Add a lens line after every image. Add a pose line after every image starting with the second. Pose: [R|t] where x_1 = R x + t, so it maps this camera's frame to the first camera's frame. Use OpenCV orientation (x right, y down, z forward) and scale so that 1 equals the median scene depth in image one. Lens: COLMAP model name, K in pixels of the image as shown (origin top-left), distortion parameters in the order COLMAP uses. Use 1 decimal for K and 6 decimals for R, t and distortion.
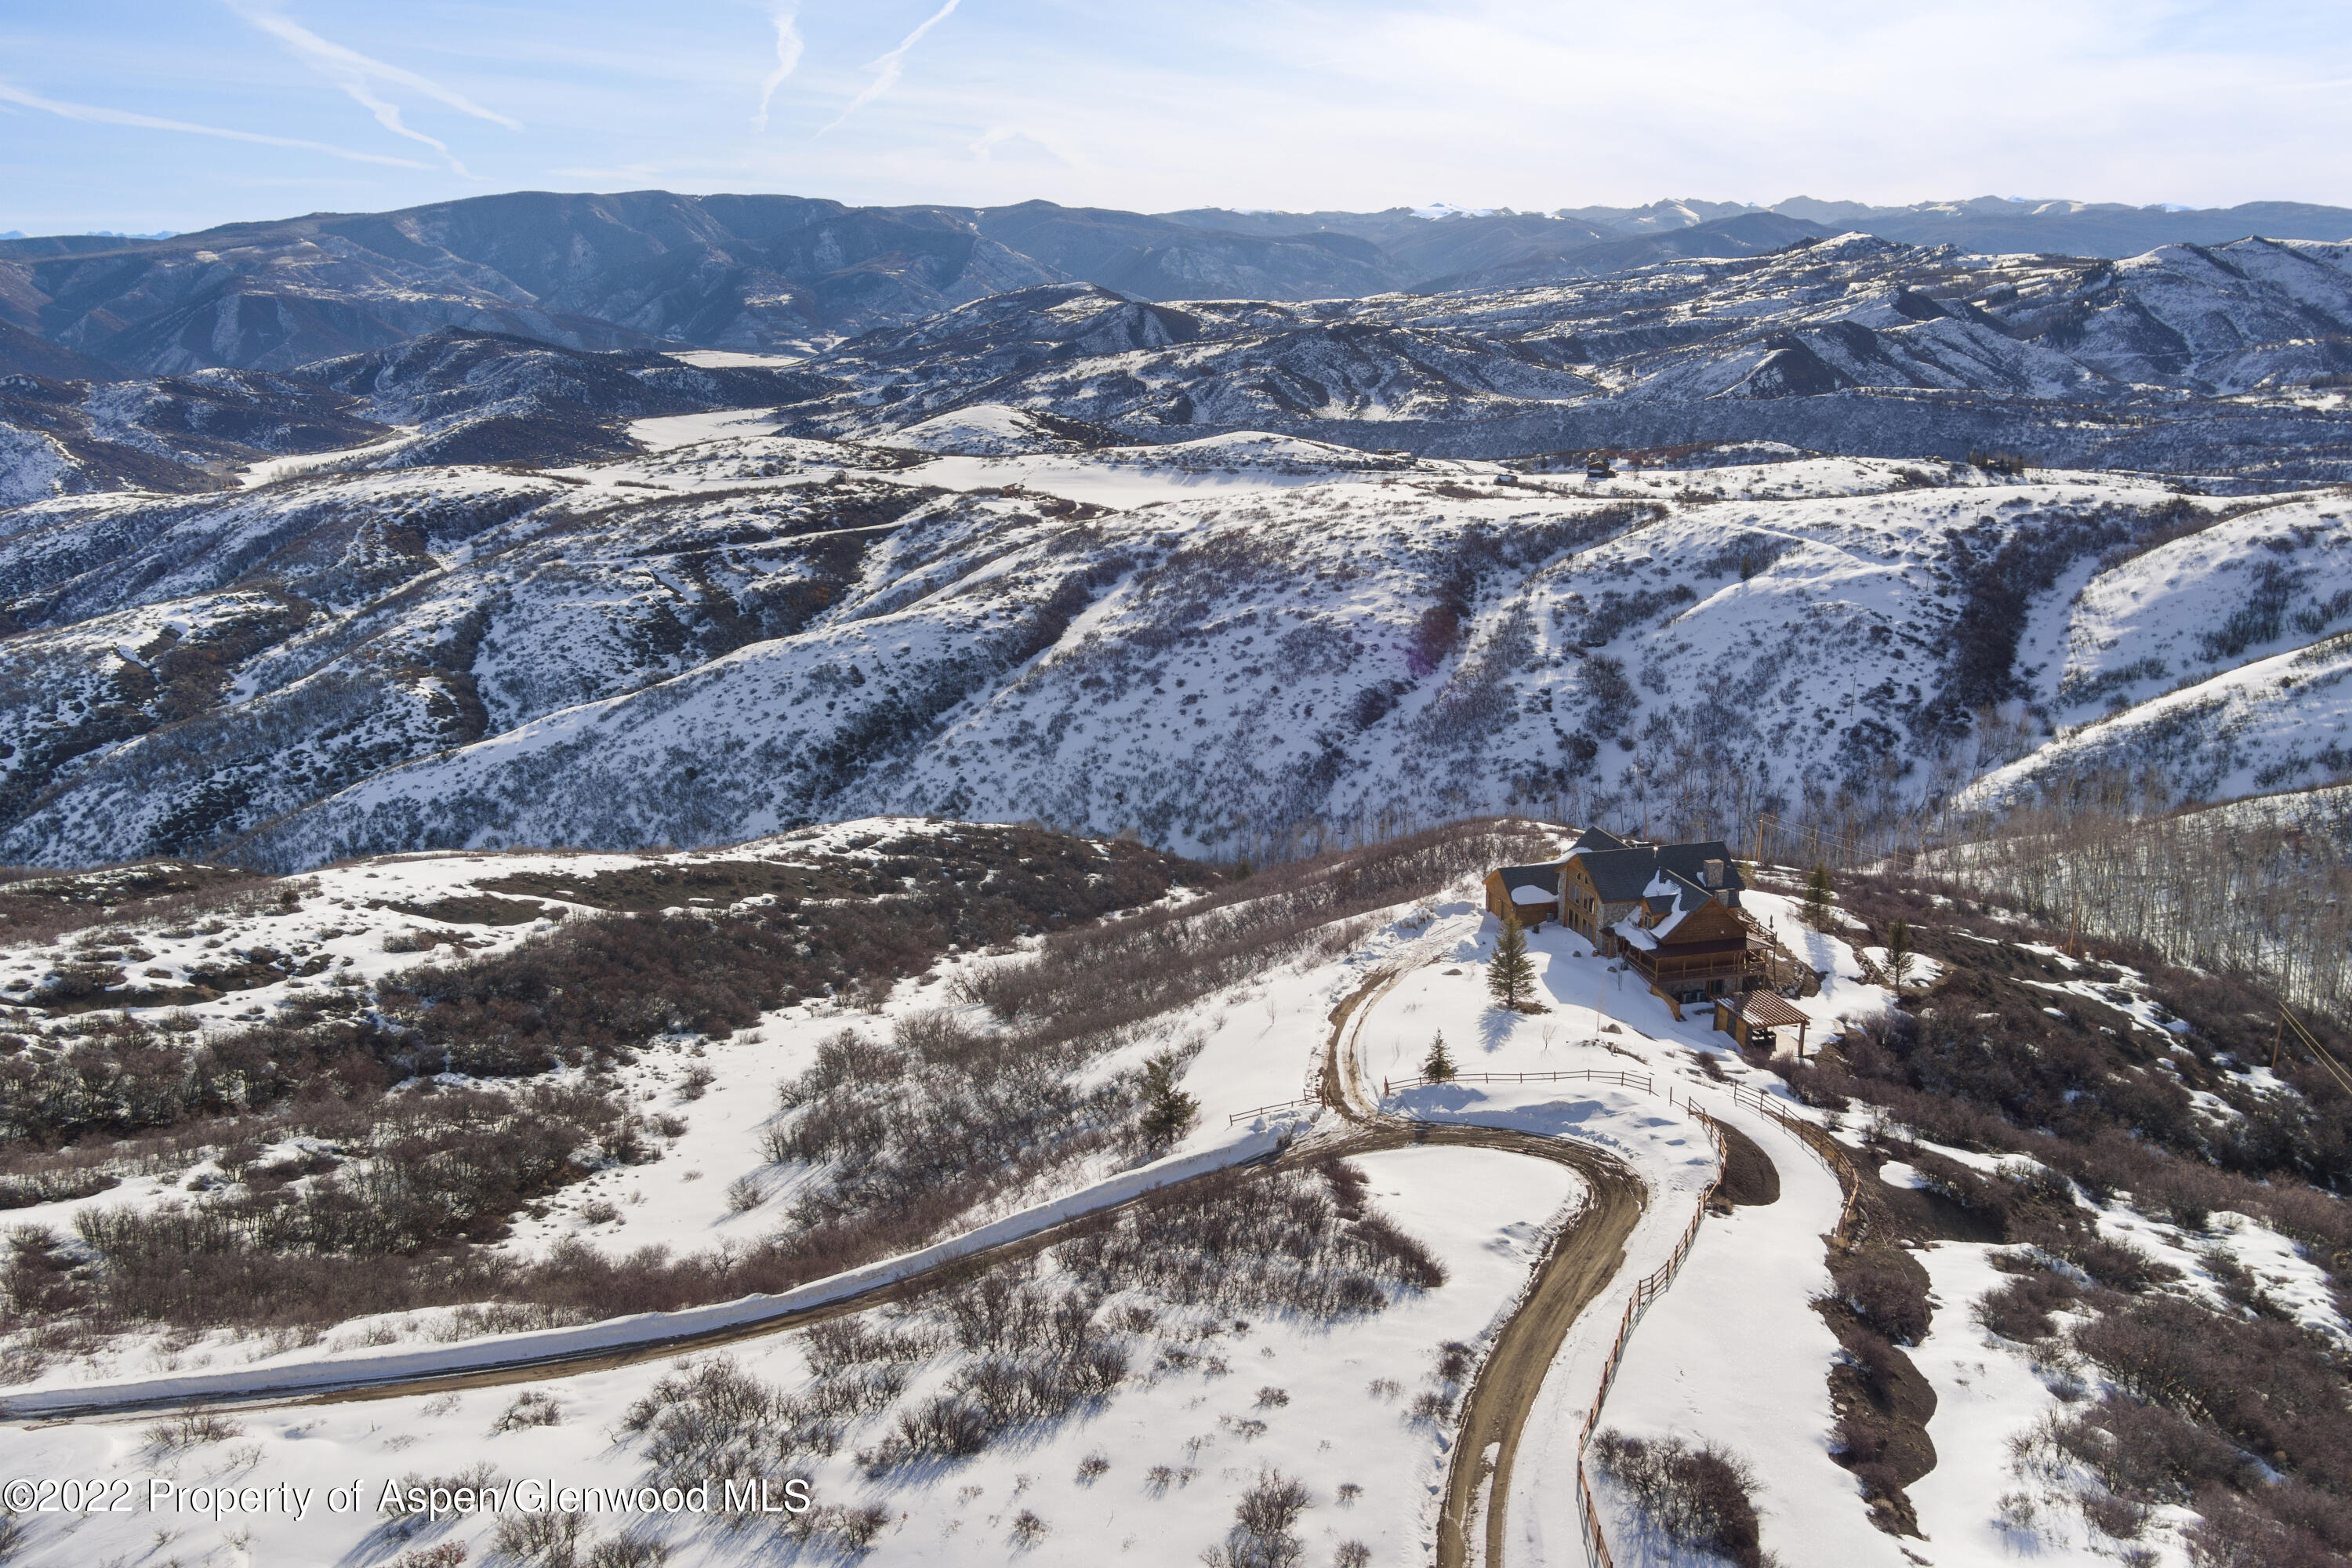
lens RADIAL K [[1914.8, 0, 1167.6], [0, 1914.8, 783.8], [0, 0, 1]] dist [-0.054418, 0.004518]
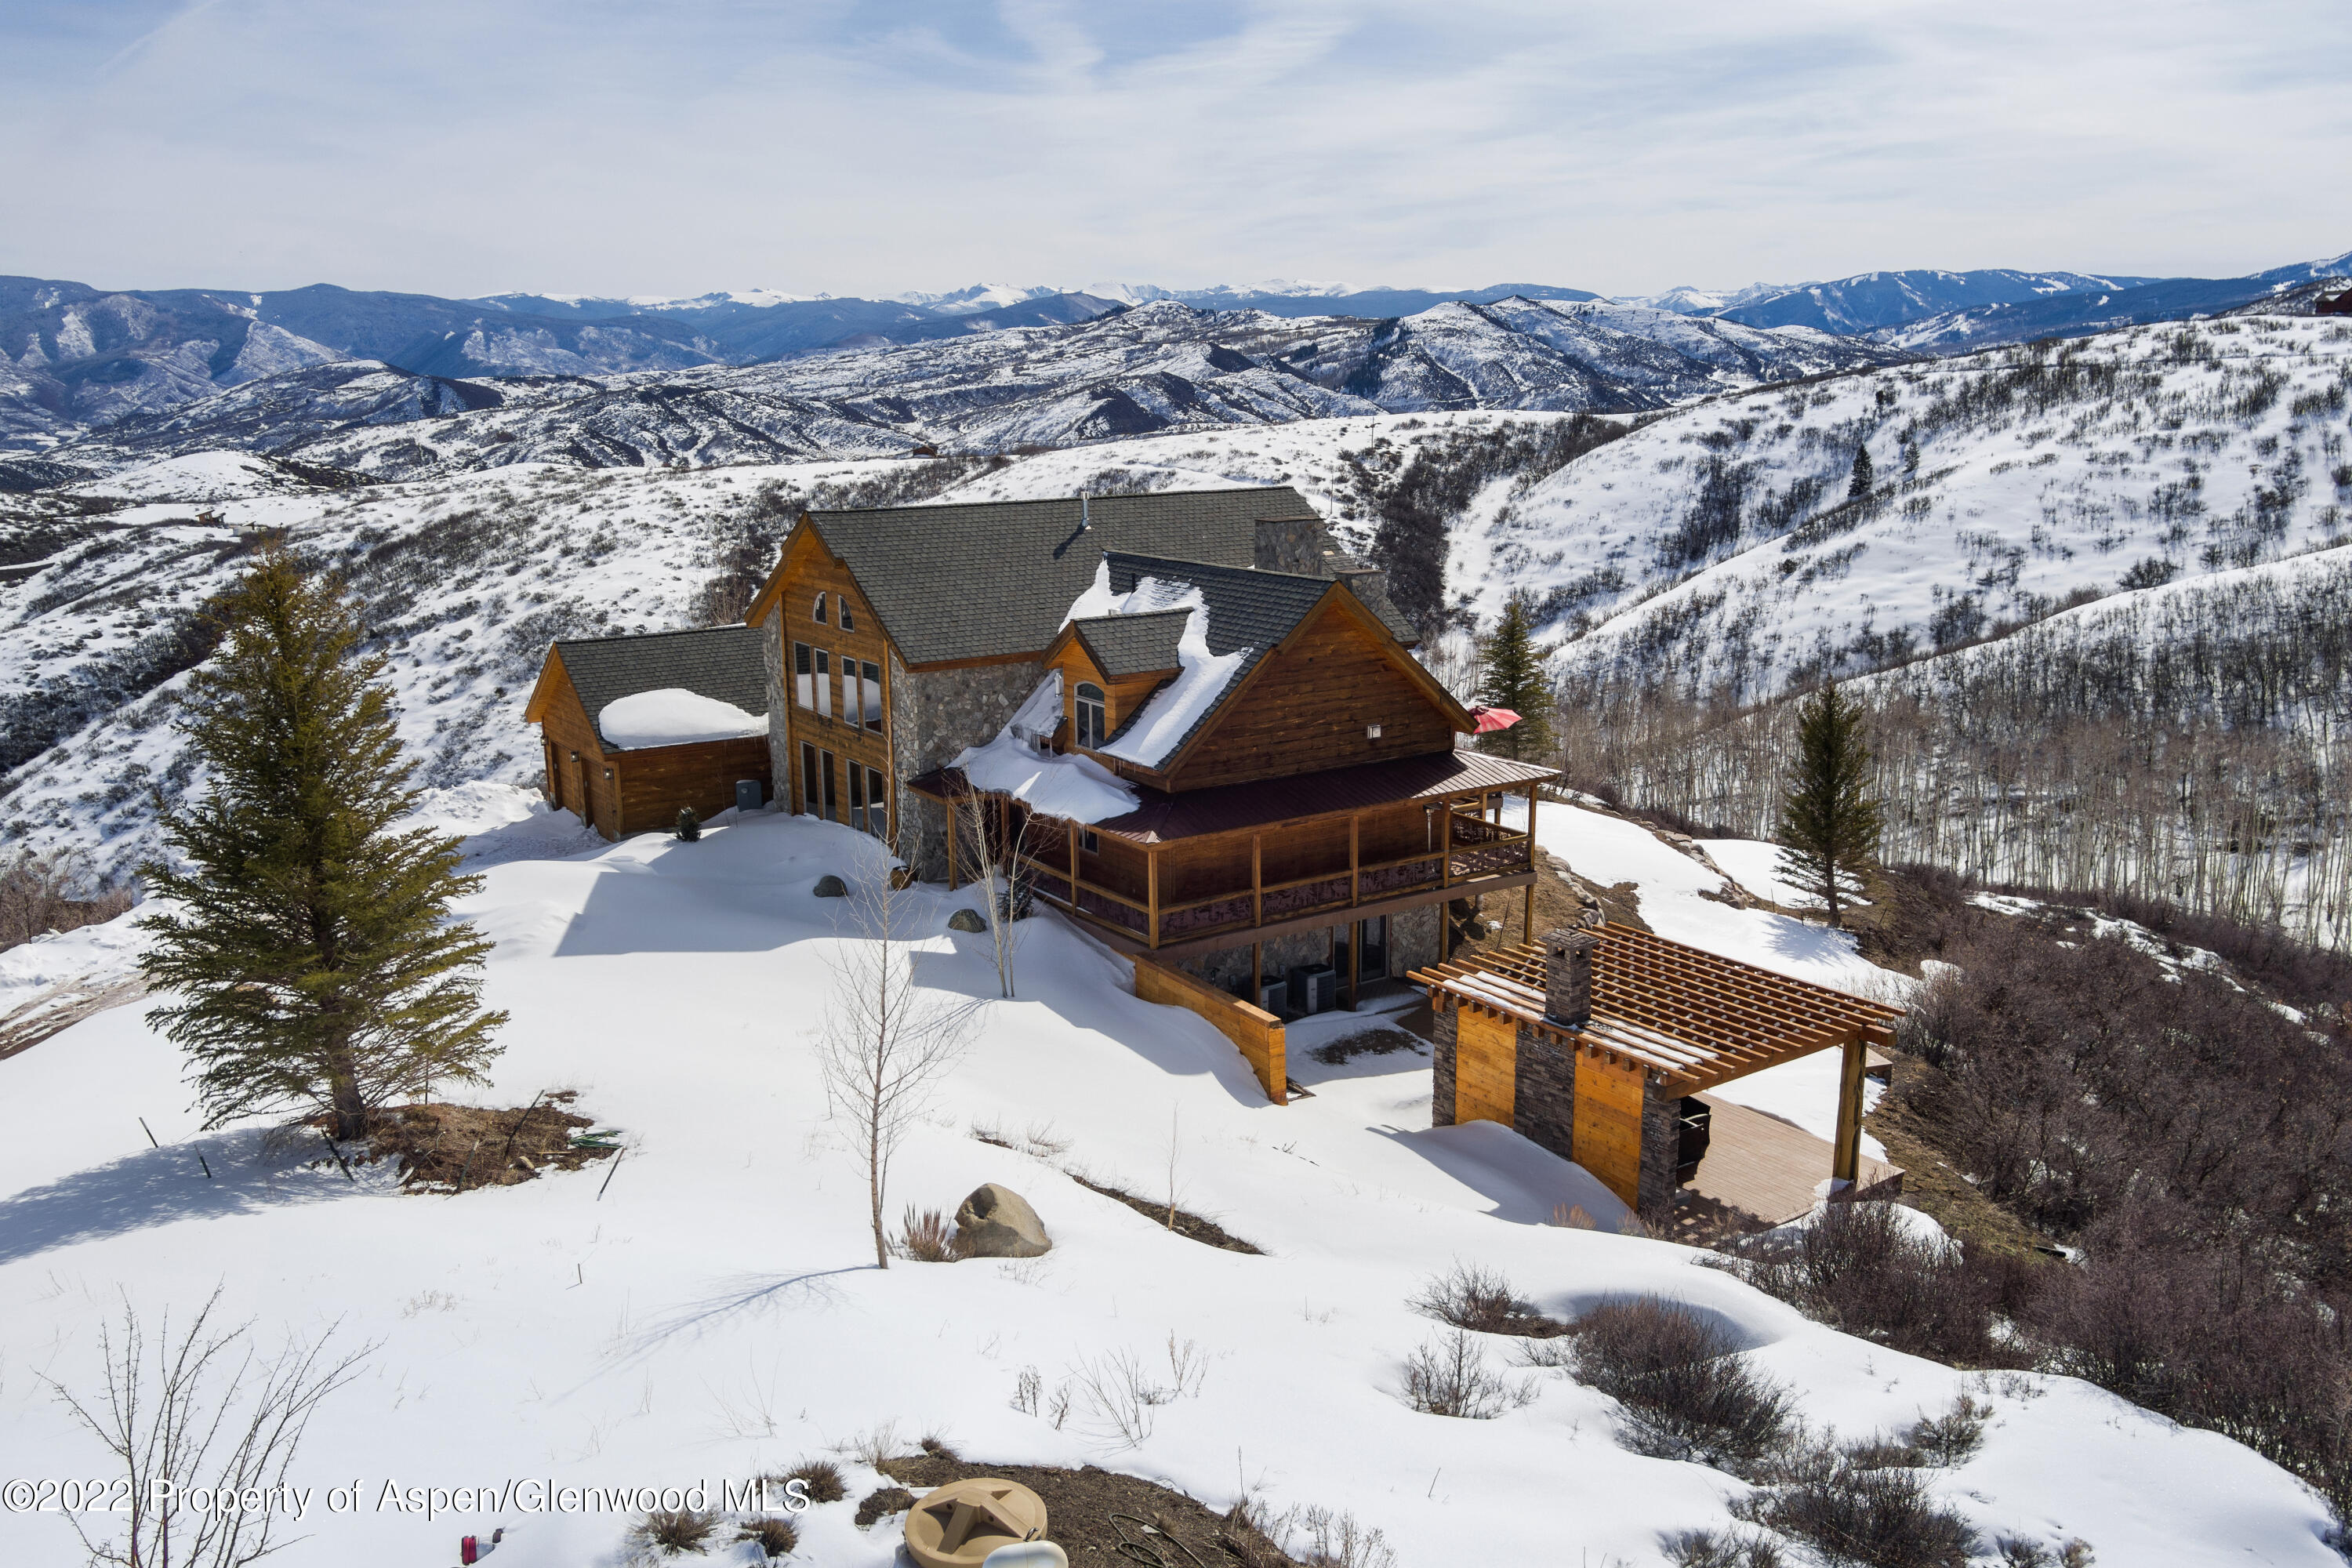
lens RADIAL K [[1914.8, 0, 1188.7], [0, 1914.8, 781.0], [0, 0, 1]] dist [-0.054418, 0.004518]
pose [[0.939000, -0.073015, 0.336078, 0.051126], [0.088173, 0.995652, -0.030044, 0.025616], [-0.332423, 0.057845, 0.941355, 0.217336]]
